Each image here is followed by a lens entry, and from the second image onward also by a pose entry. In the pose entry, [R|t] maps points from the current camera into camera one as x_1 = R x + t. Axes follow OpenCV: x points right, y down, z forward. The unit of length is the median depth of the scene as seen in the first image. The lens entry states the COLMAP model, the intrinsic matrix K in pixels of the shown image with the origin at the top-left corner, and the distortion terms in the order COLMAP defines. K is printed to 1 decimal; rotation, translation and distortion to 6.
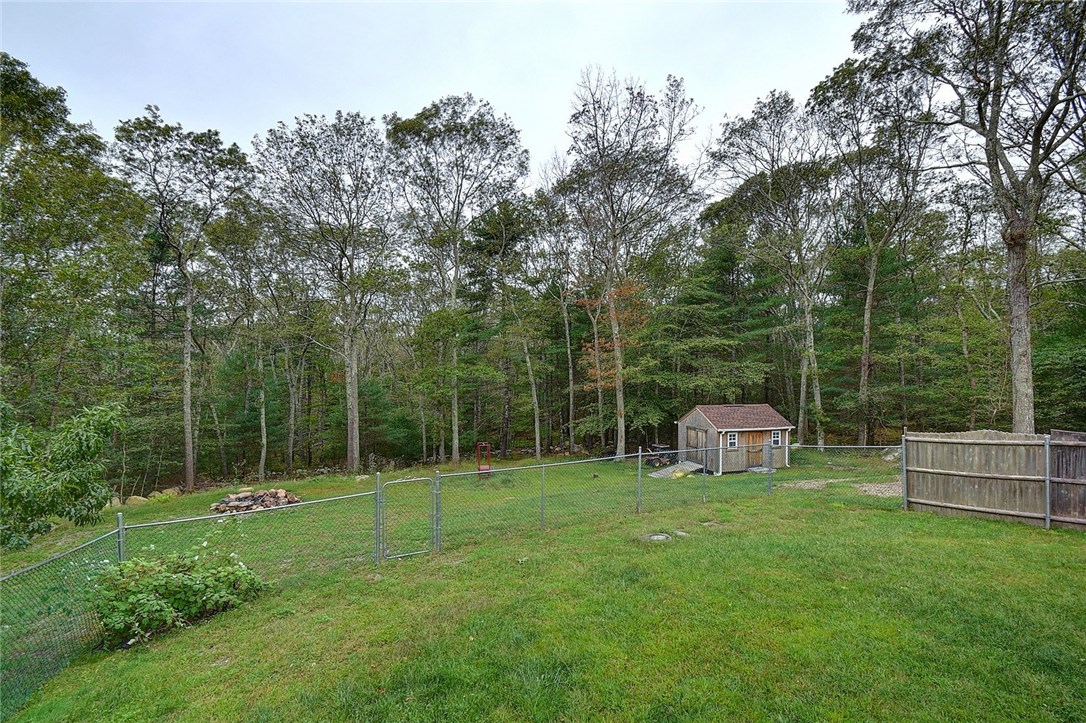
lens RADIAL K [[482.0, 0, 552.4], [0, 482.0, 369.3], [0, 0, 1]] dist [-0.004547, -0.001184]
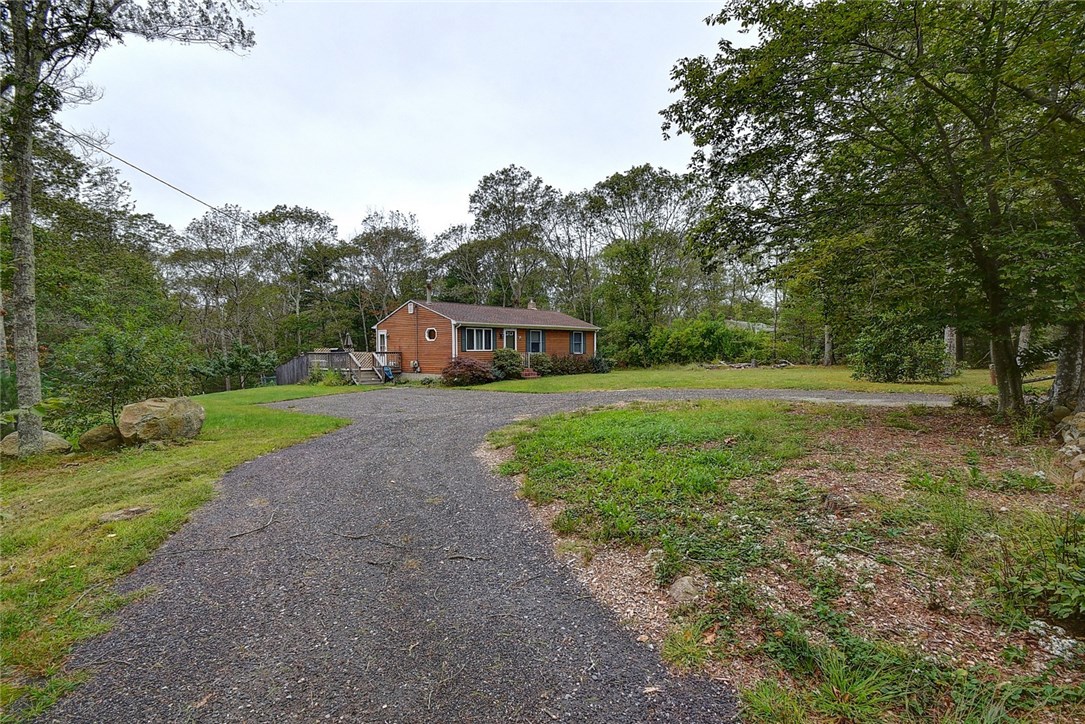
lens RADIAL K [[481.6, 0, 551.9], [0, 481.6, 369.8], [0, 0, 1]] dist [-0.004547, -0.001184]
pose [[0.922538, -0.028243, 0.384872, -0.019192], [0.010680, 0.998805, 0.047695, 0.014561], [-0.385759, -0.039890, 0.921737, -1.115382]]
